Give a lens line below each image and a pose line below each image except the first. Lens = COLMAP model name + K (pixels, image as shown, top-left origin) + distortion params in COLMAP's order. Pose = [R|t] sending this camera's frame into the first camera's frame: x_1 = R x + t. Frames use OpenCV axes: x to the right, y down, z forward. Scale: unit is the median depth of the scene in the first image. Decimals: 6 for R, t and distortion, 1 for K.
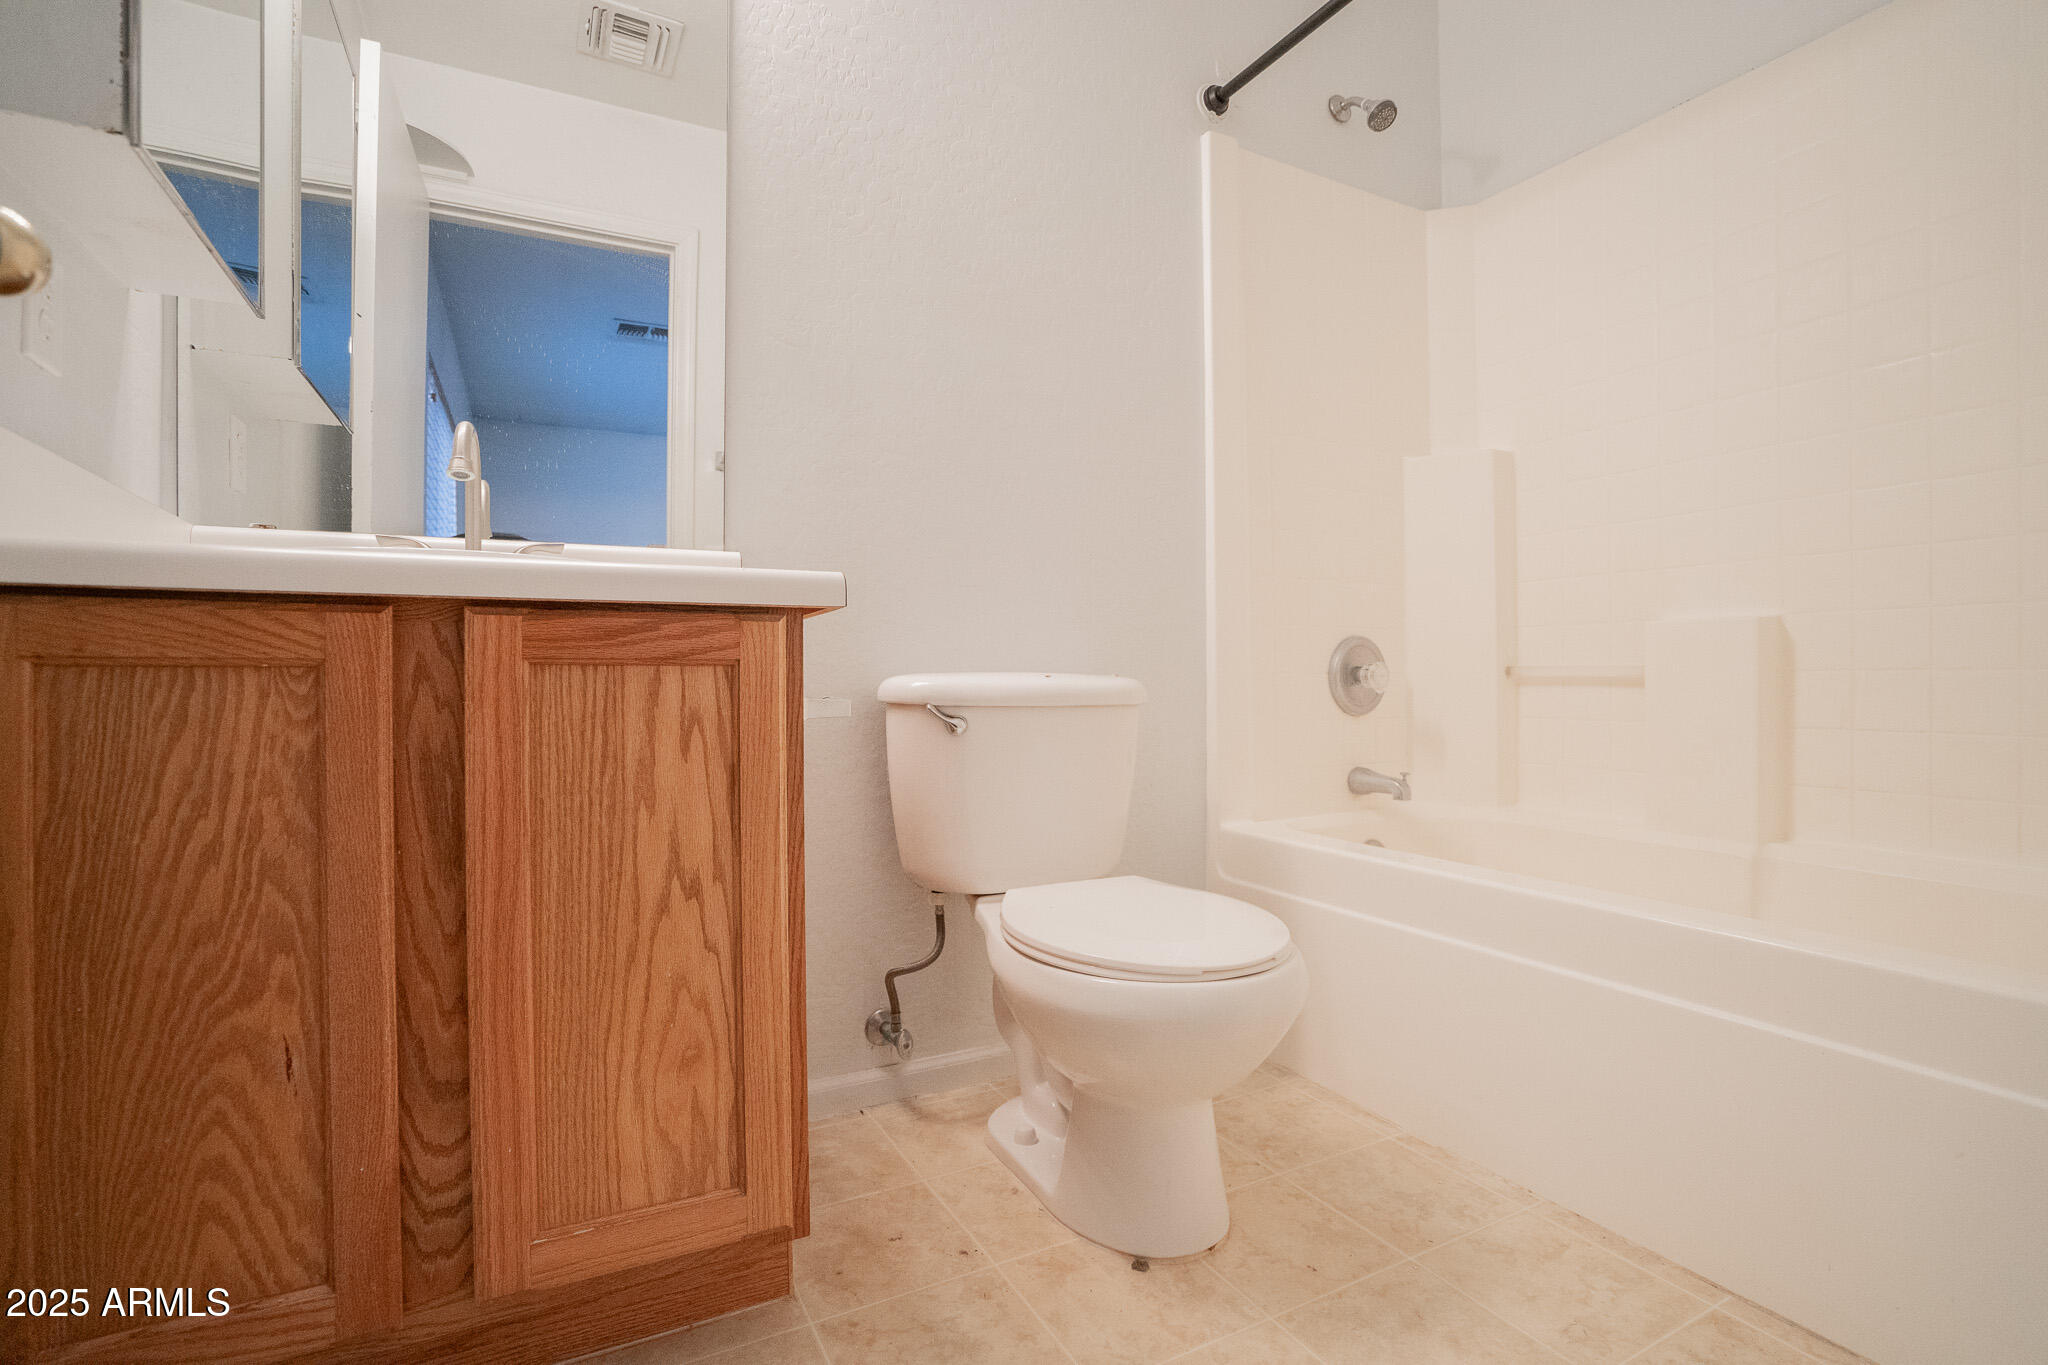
lens RADIAL K [[946.5, 0, 1024.0], [0, 946.5, 682.5], [0, 0, 1]] dist [-0.065536, 0.028141]
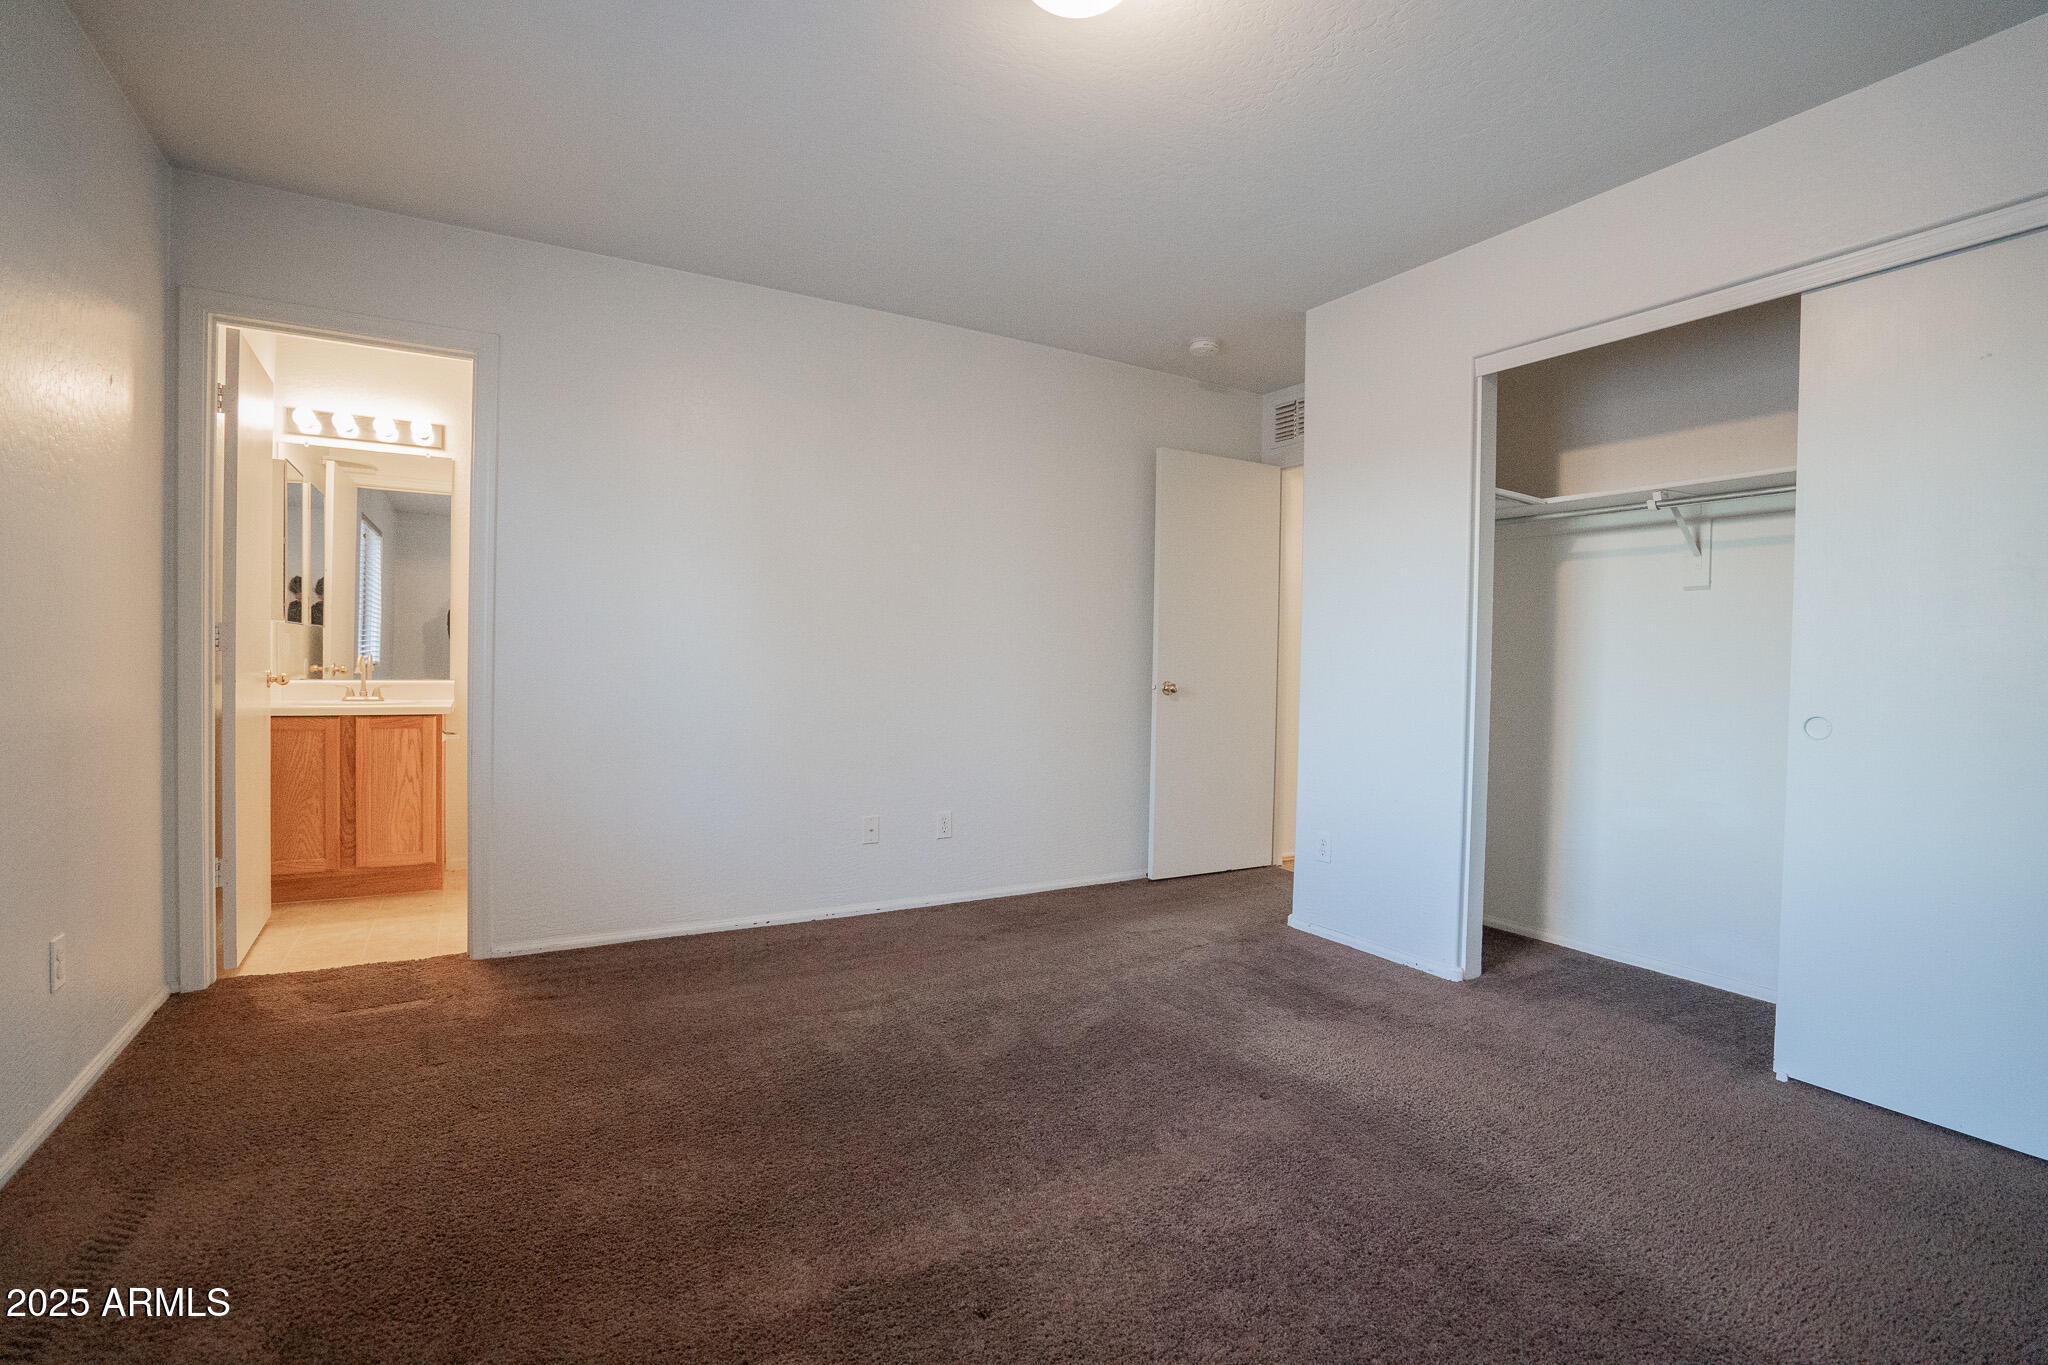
lens RADIAL K [[946.5, 0, 1024.0], [0, 946.5, 682.5], [0, 0, 1]] dist [-0.065536, 0.028141]
pose [[0.997457, 0.013904, 0.069894, 2.350980], [-0.014292, 0.999885, 0.005051, -0.315351], [-0.069816, -0.006037, 0.997542, -3.742852]]
